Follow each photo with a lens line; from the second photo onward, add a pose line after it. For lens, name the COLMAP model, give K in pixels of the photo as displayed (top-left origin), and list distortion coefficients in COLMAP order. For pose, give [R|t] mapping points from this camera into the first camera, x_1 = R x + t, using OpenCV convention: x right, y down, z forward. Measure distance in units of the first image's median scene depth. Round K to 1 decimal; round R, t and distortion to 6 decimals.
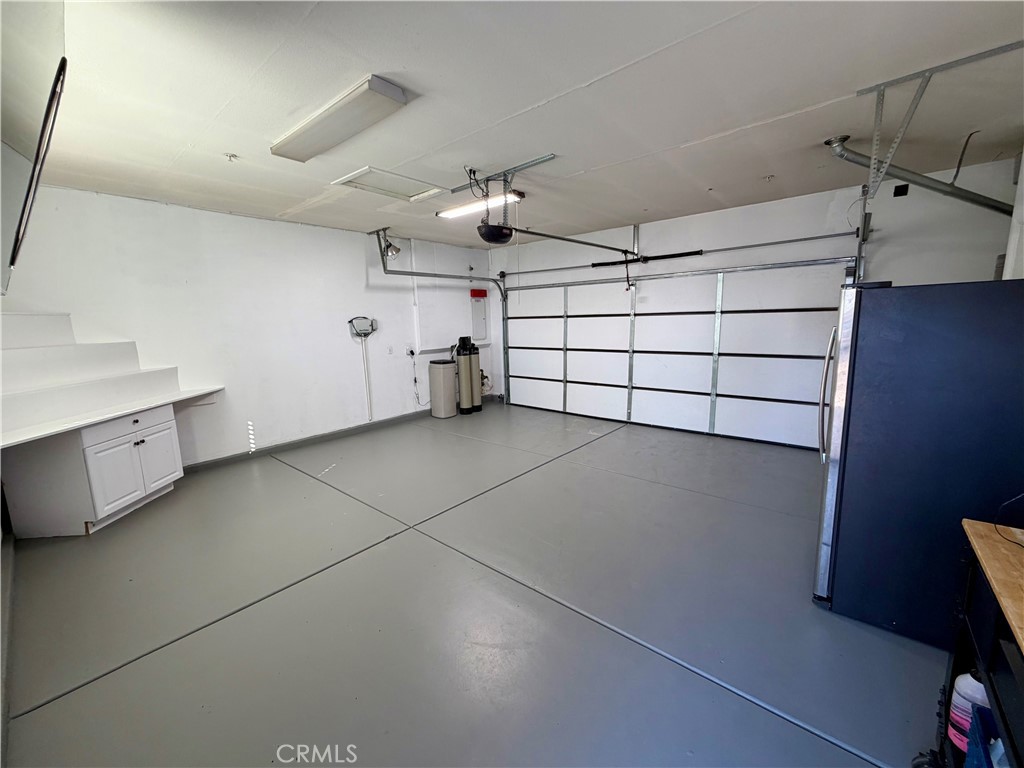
lens RADIAL K [[406.2, 0, 509.9], [0, 406.2, 383.8], [0, 0, 1]] dist [0.000063, -0.000067]
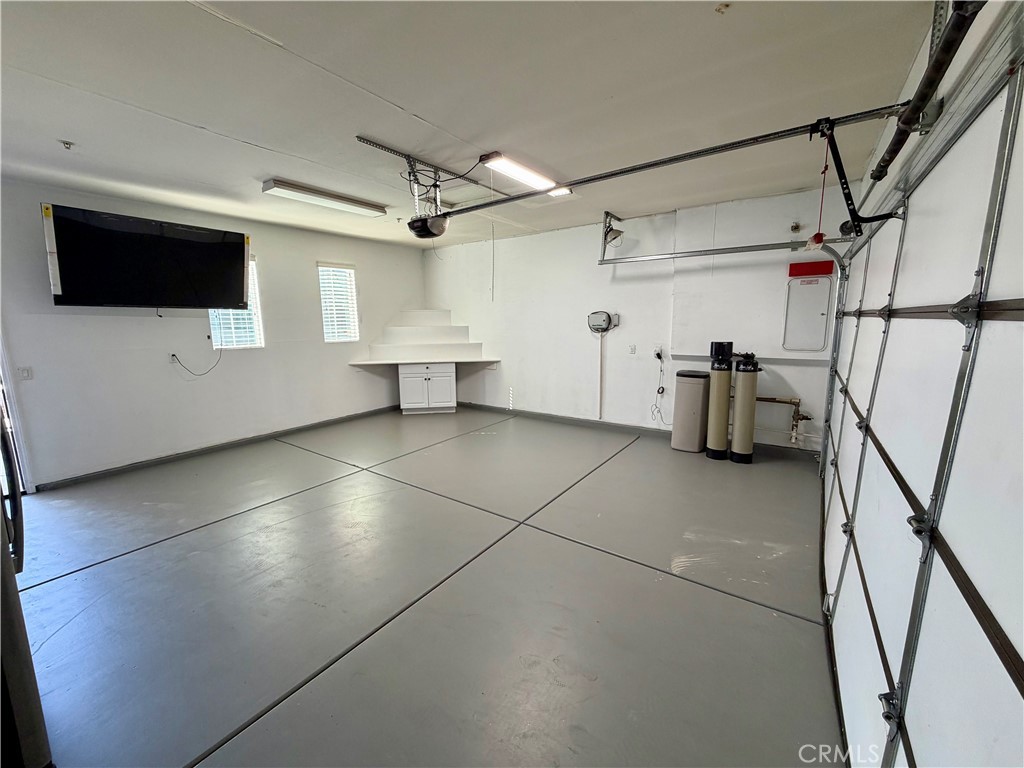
lens RADIAL K [[406.2, 0, 511.5], [0, 406.2, 387.3], [0, 0, 1]] dist [0.000063, -0.000067]
pose [[0.092063, 0.194587, -0.976555, 0.531213], [-0.148972, 0.972374, 0.179710, -0.116773], [0.984546, 0.128935, 0.118508, 0.622697]]
